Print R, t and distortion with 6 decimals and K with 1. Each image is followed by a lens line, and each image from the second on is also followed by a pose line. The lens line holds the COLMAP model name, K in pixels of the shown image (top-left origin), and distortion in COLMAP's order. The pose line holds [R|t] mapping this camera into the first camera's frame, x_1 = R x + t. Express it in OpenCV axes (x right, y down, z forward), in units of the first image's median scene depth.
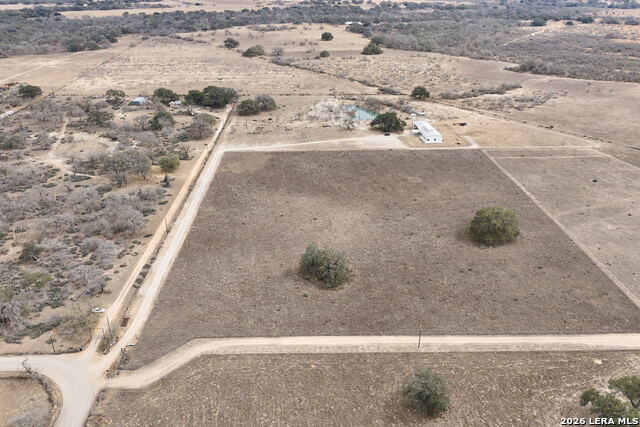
lens RADIAL K [[529.3, 0, 321.0], [0, 529.3, 218.2], [0, 0, 1]] dist [0.020747, -0.032542]
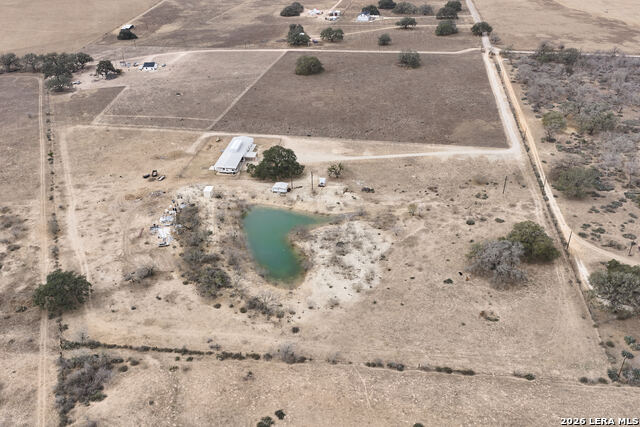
lens RADIAL K [[529.3, 0, 321.0], [0, 529.3, 218.2], [0, 0, 1]] dist [0.020747, -0.032542]
pose [[-0.977825, -0.097492, 0.185349, -0.060601], [0.097131, 0.572970, 0.813800, -0.762039], [-0.185539, 0.813757, -0.550795, 1.604727]]
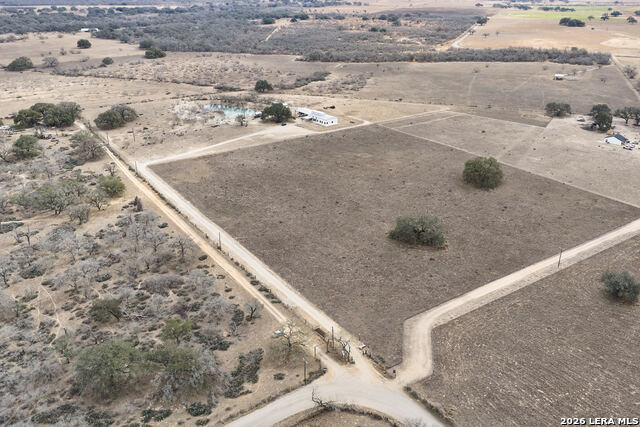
lens RADIAL K [[529.3, 0, 321.0], [0, 529.3, 218.2], [0, 0, 1]] dist [0.020747, -0.032542]
pose [[0.845617, -0.224070, 0.484485, -0.386223], [0.229171, 0.972121, 0.049604, -0.019446], [-0.482093, 0.069084, 0.873392, 0.101175]]
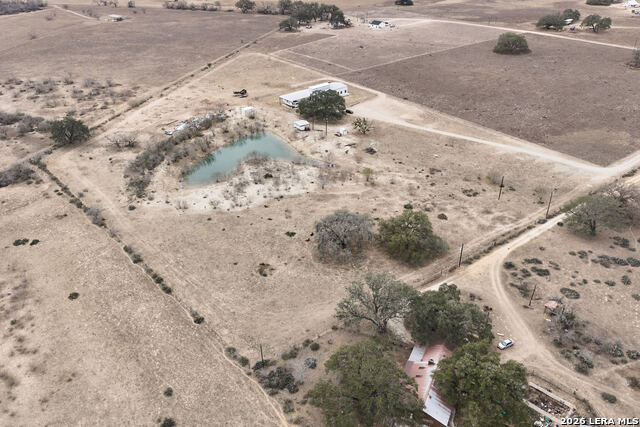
lens RADIAL K [[529.3, 0, 321.0], [0, 529.3, 218.2], [0, 0, 1]] dist [0.020747, -0.032542]
pose [[-0.584149, -0.404888, 0.703445, -0.441340], [0.349797, 0.656484, 0.668334, -0.603207], [-0.732401, 0.636470, -0.241856, 1.427452]]
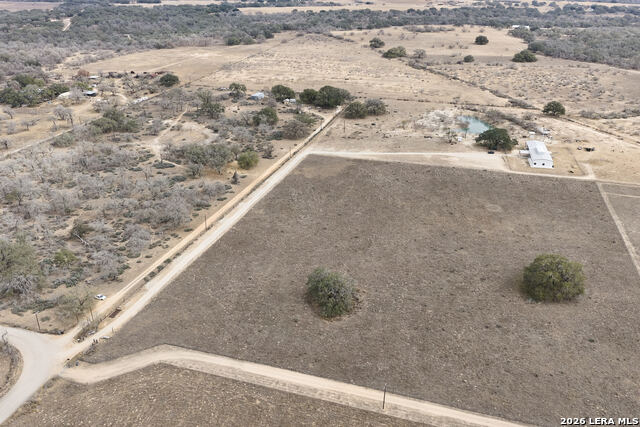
lens RADIAL K [[529.3, 0, 321.0], [0, 529.3, 218.2], [0, 0, 1]] dist [0.020747, -0.032542]
pose [[0.948153, 0.136316, -0.287097, 0.139449], [-0.135980, 0.990485, 0.021211, -0.031315], [0.287256, 0.018928, 0.957667, 0.066188]]
